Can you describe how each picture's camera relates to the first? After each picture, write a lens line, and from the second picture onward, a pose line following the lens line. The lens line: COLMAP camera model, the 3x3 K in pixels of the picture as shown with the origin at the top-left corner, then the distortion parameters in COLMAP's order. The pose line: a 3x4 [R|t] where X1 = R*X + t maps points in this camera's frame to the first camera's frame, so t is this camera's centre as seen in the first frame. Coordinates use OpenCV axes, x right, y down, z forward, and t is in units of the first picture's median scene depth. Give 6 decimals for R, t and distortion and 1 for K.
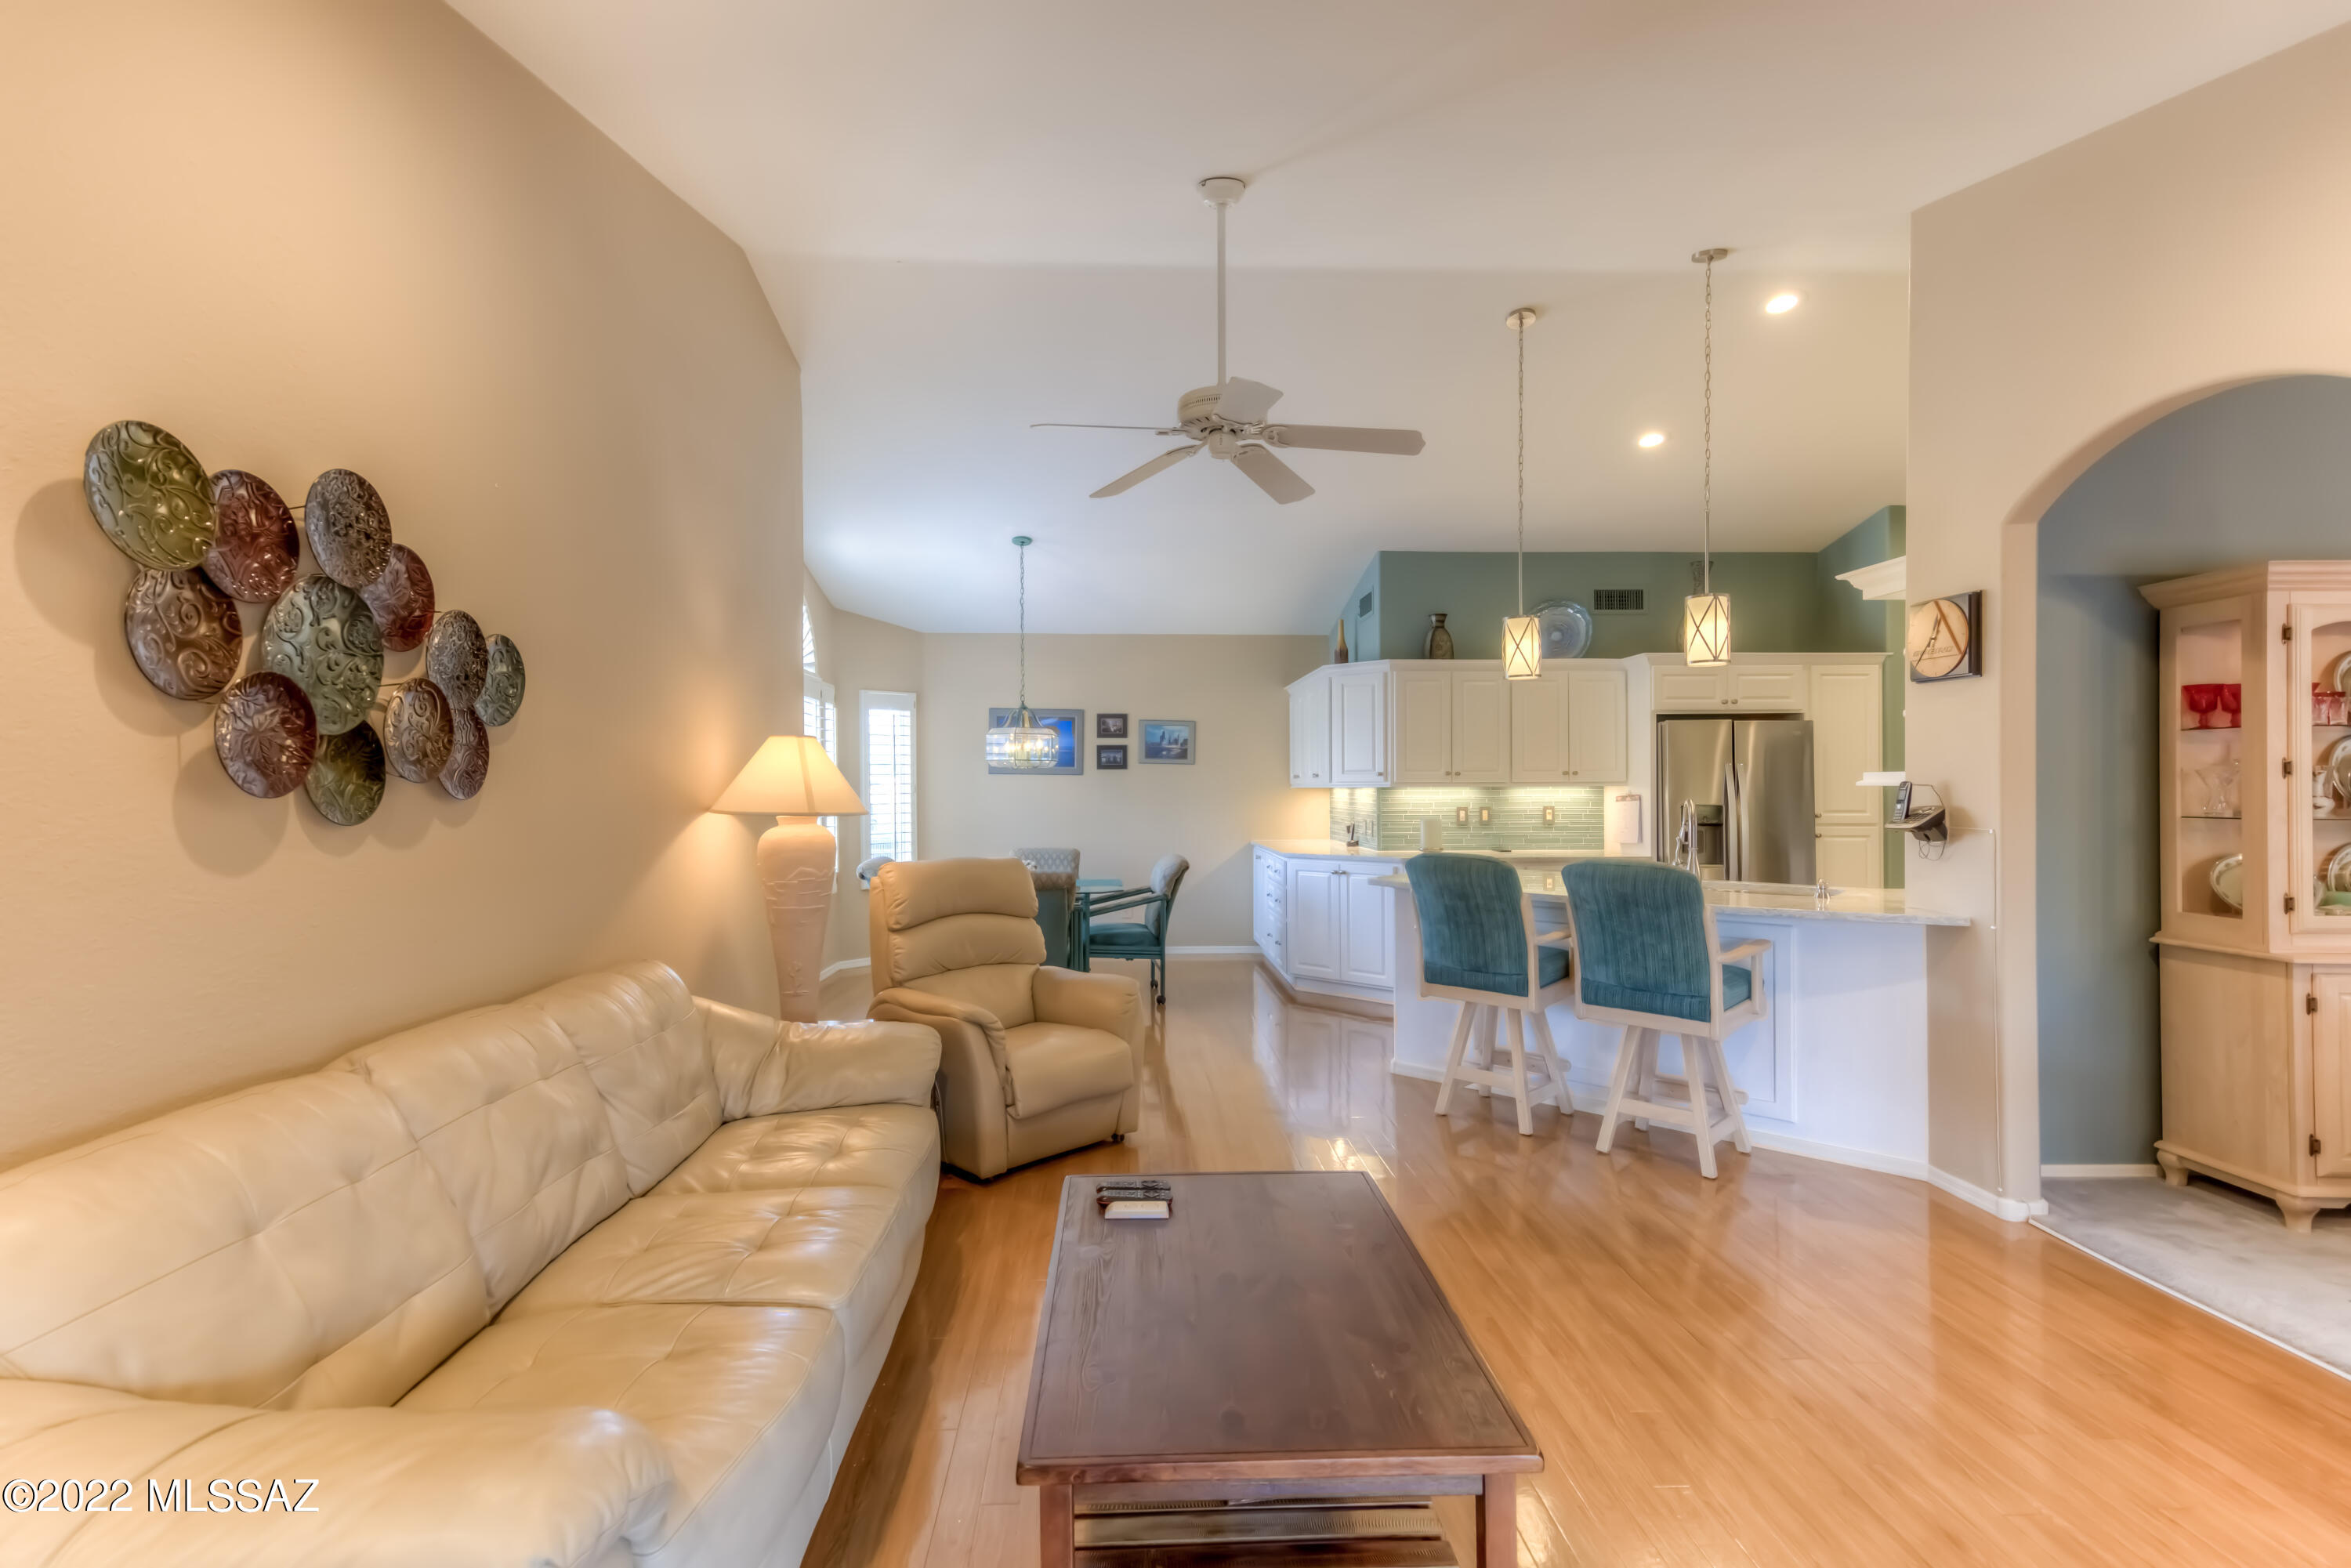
lens RADIAL K [[1079.7, 0, 1158.3], [0, 1079.7, 776.7], [0, 0, 1]] dist [0.021080, 0.001842]
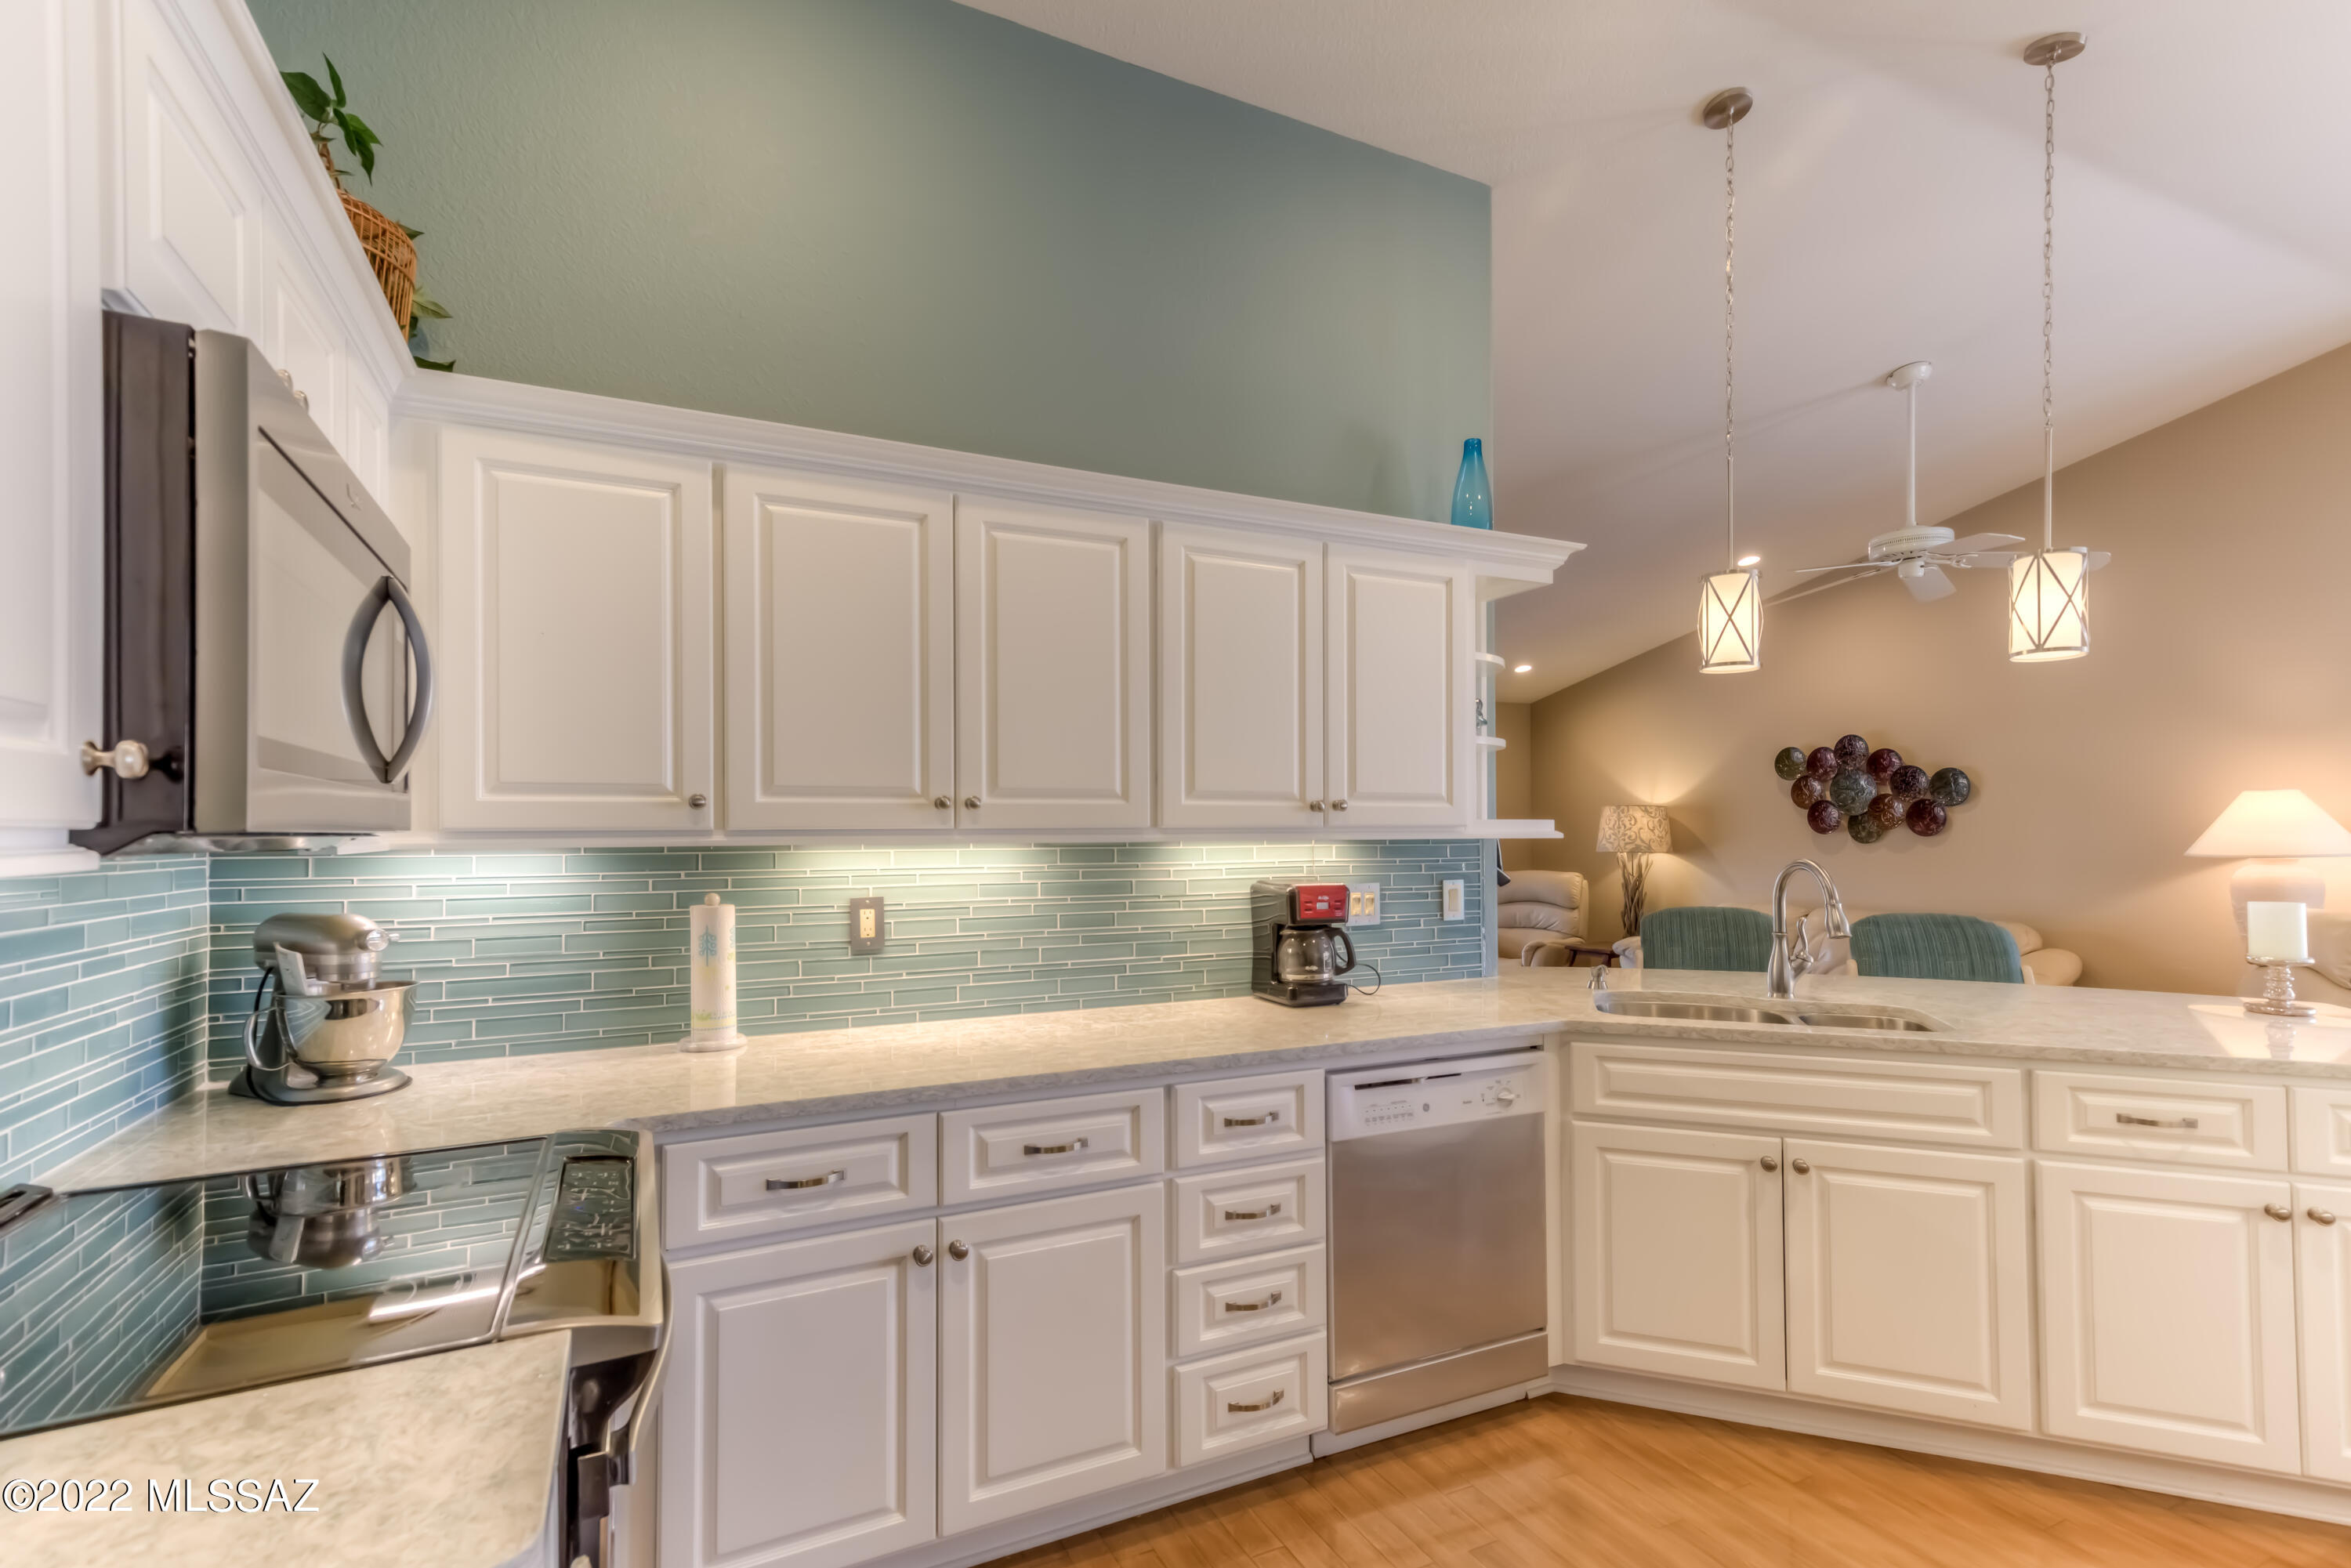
lens RADIAL K [[1079.7, 0, 1209.9], [0, 1079.7, 815.0], [0, 0, 1]] dist [0.021080, 0.001842]
pose [[-0.913768, -0.001825, -0.406232, 0.677046], [0.006254, 0.999808, -0.018559, 0.003008], [0.406188, -0.019499, -0.913582, 0.922502]]
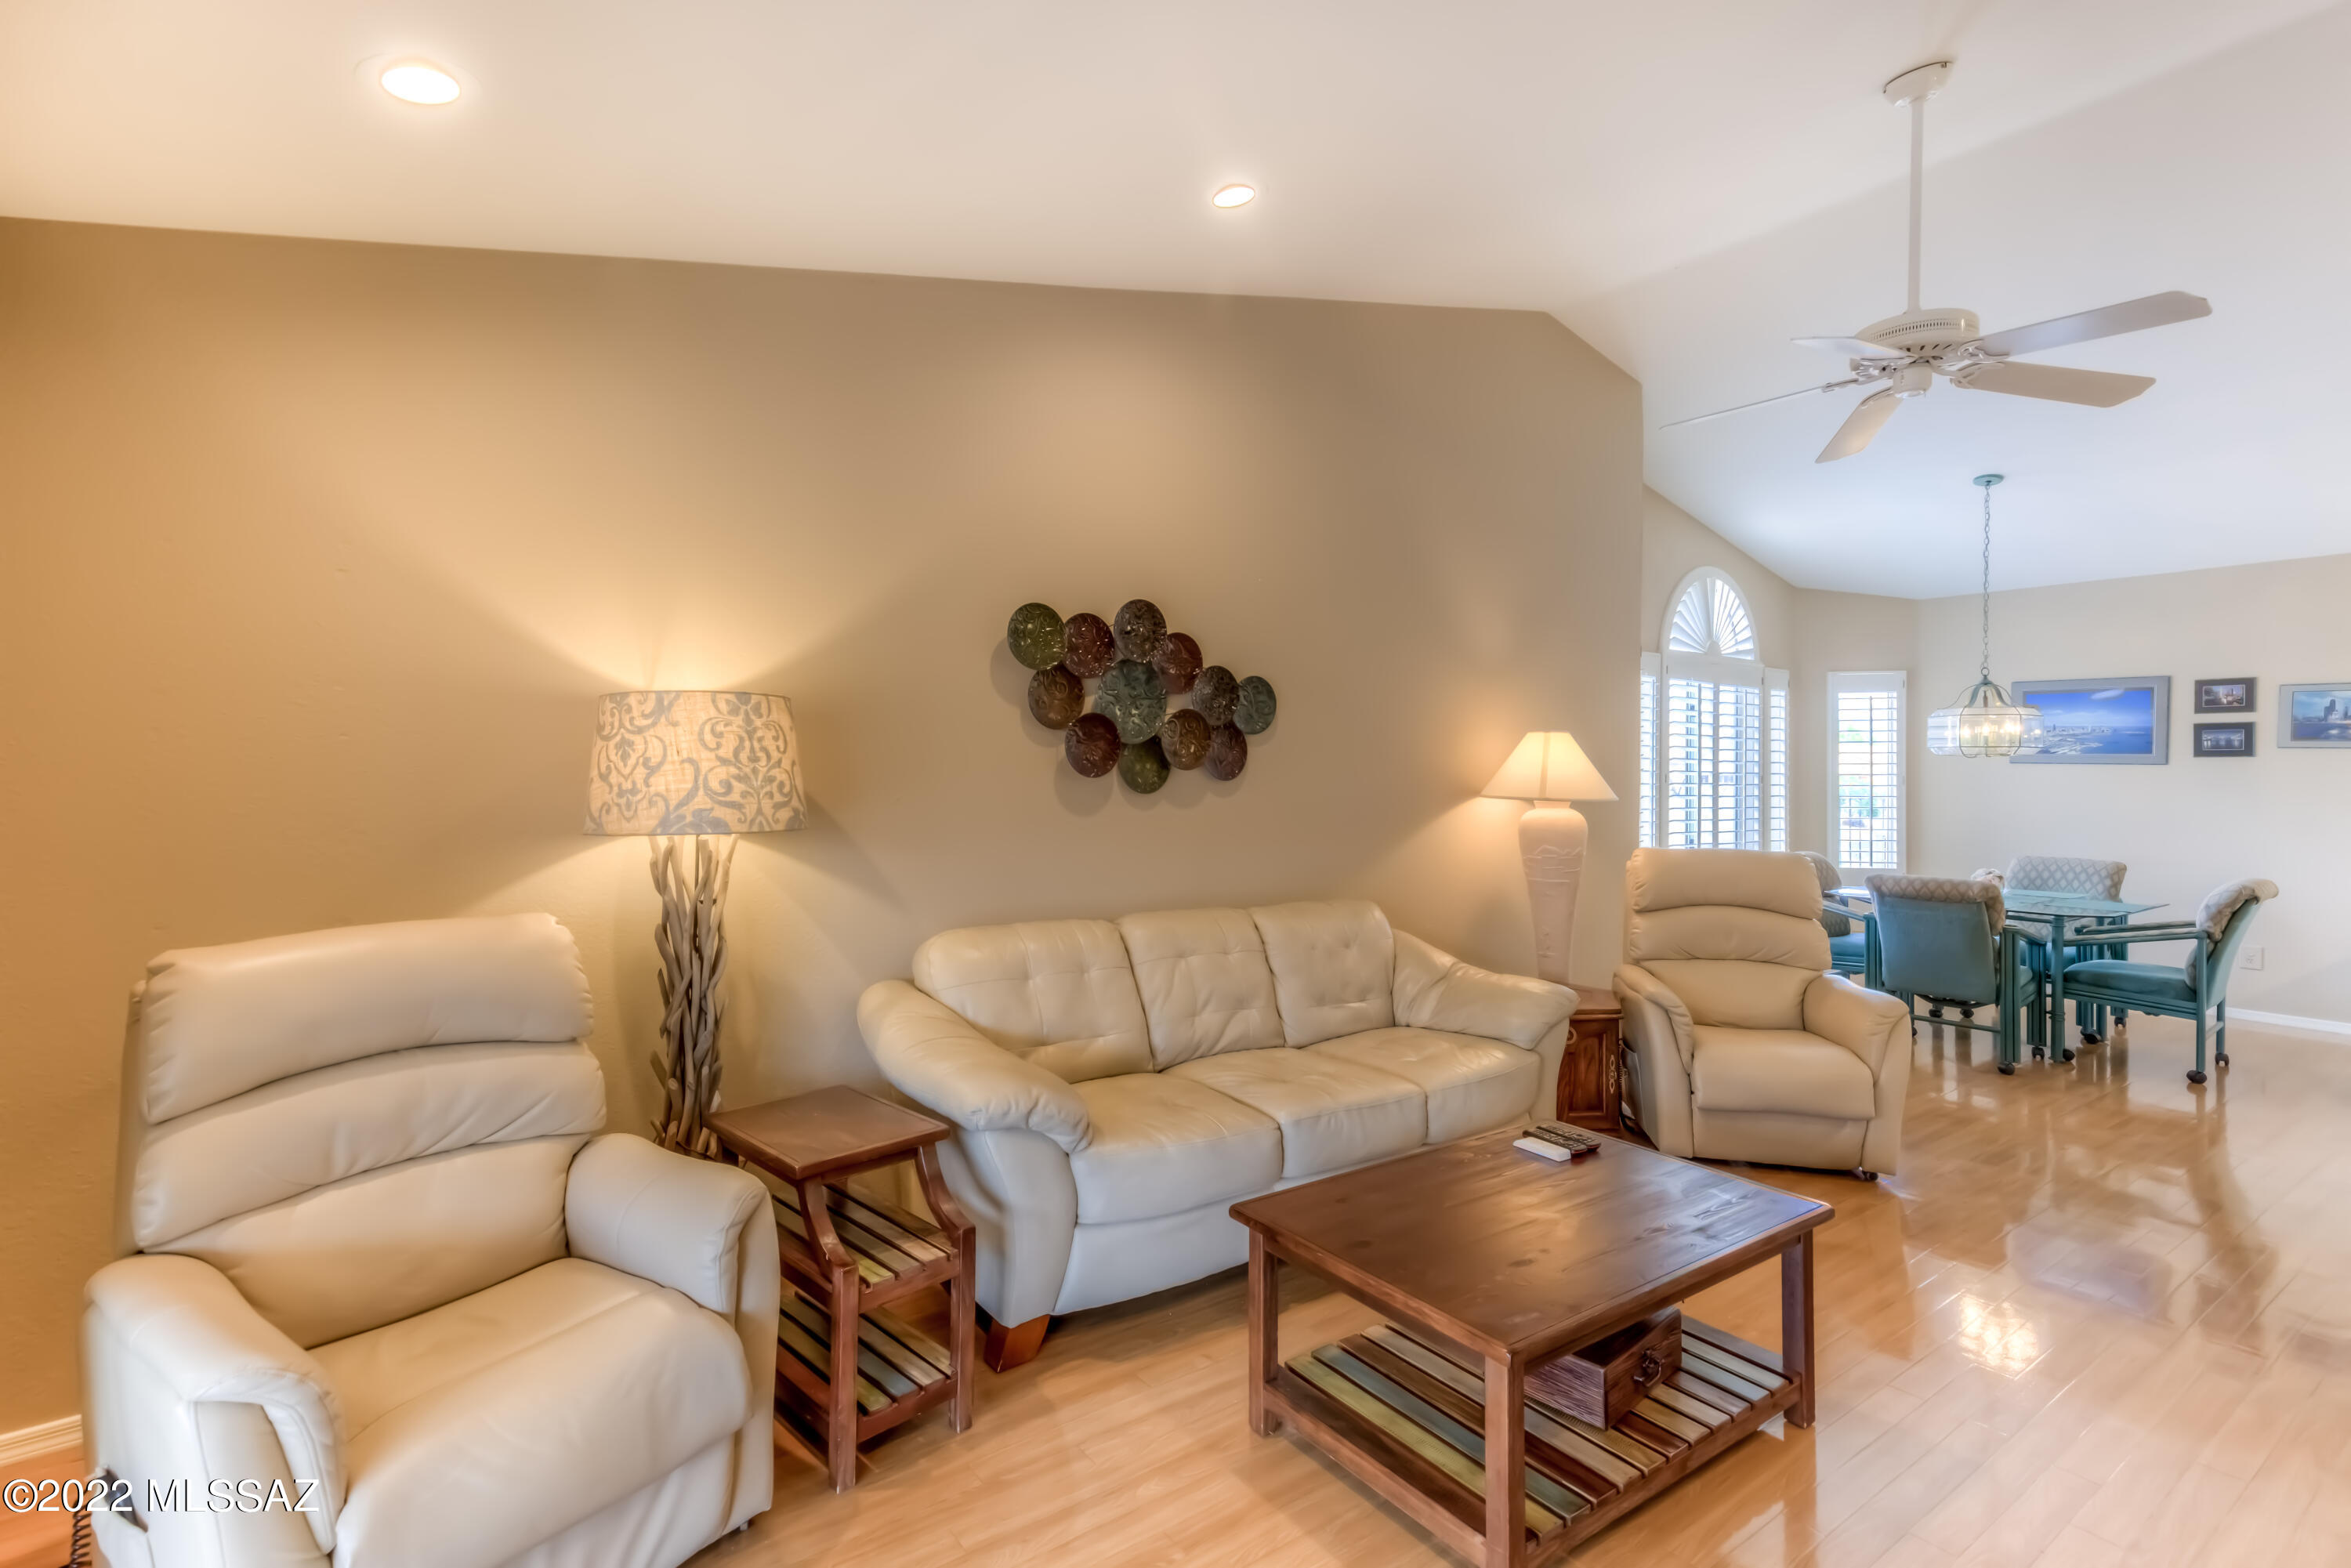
lens RADIAL K [[1079.7, 0, 1163.1], [0, 1079.7, 777.1], [0, 0, 1]] dist [0.021080, 0.001842]
pose [[0.549226, 0.011912, -0.835589, 0.225250], [-0.001878, 0.999913, 0.013021, -0.001754], [0.835672, -0.005582, 0.549201, 0.013150]]
